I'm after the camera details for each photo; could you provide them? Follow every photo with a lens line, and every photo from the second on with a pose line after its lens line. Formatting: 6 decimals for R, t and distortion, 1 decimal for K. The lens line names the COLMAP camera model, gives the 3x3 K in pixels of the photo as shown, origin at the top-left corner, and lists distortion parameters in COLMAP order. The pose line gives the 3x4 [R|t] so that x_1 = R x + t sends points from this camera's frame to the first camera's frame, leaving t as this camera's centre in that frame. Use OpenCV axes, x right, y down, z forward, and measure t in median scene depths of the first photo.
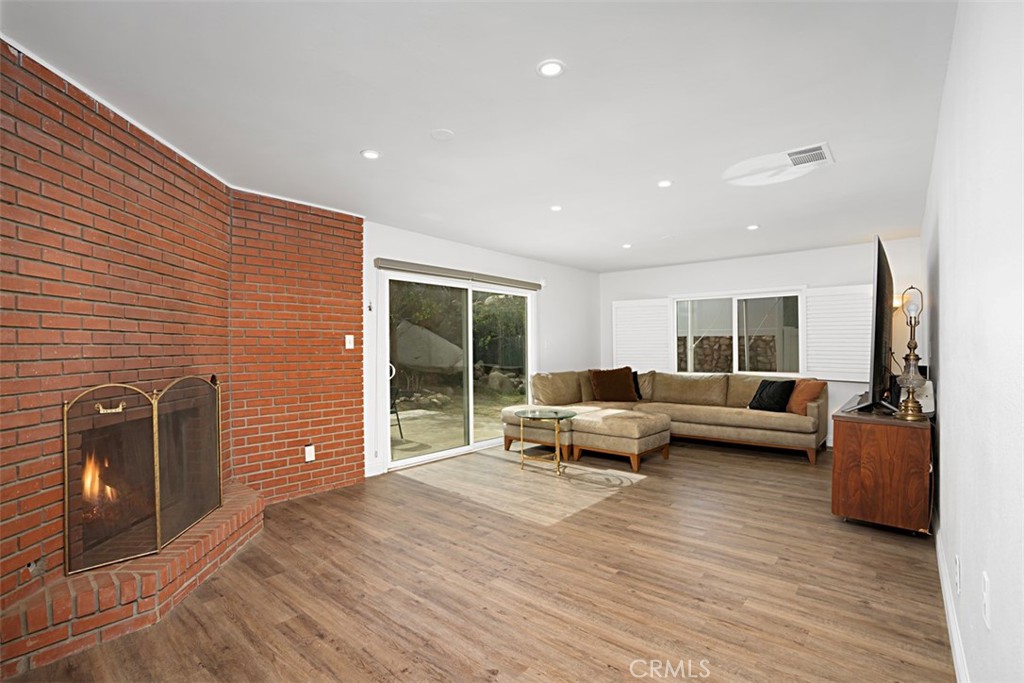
lens RADIAL K [[468.2, 0, 489.0], [0, 468.2, 349.9], [0, 0, 1]] dist [-0.034484, 0.005284]
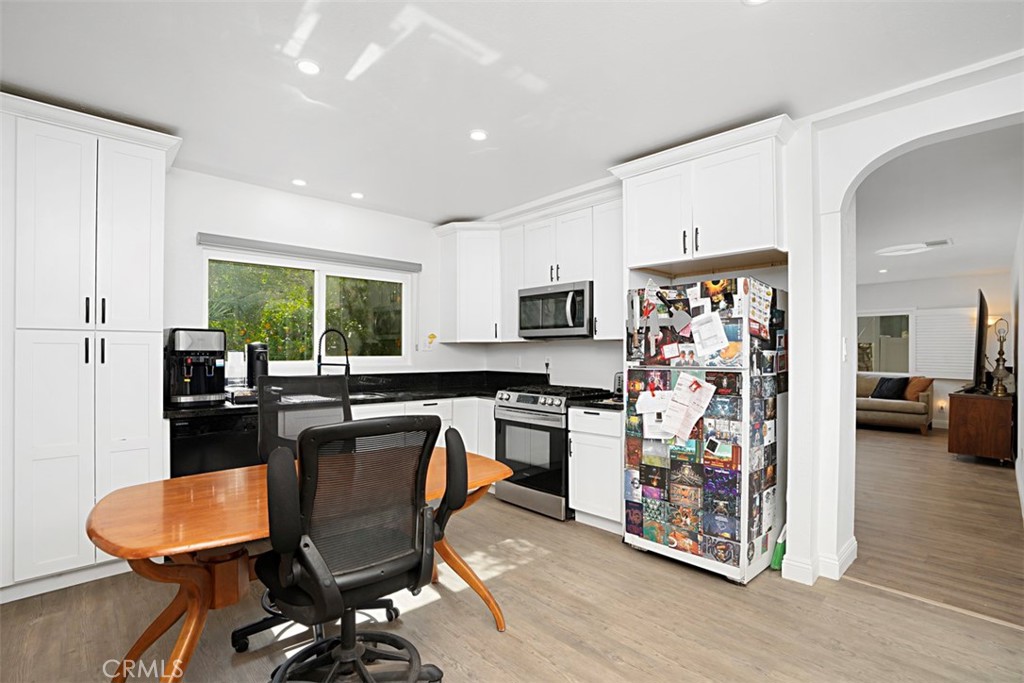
lens RADIAL K [[468.2, 0, 485.7], [0, 468.2, 359.1], [0, 0, 1]] dist [-0.034484, 0.005284]
pose [[0.994556, 0.005955, -0.104030, -0.468046], [-0.005041, 0.999946, 0.009053, 0.004920], [0.104078, -0.008480, 0.994533, -0.505618]]
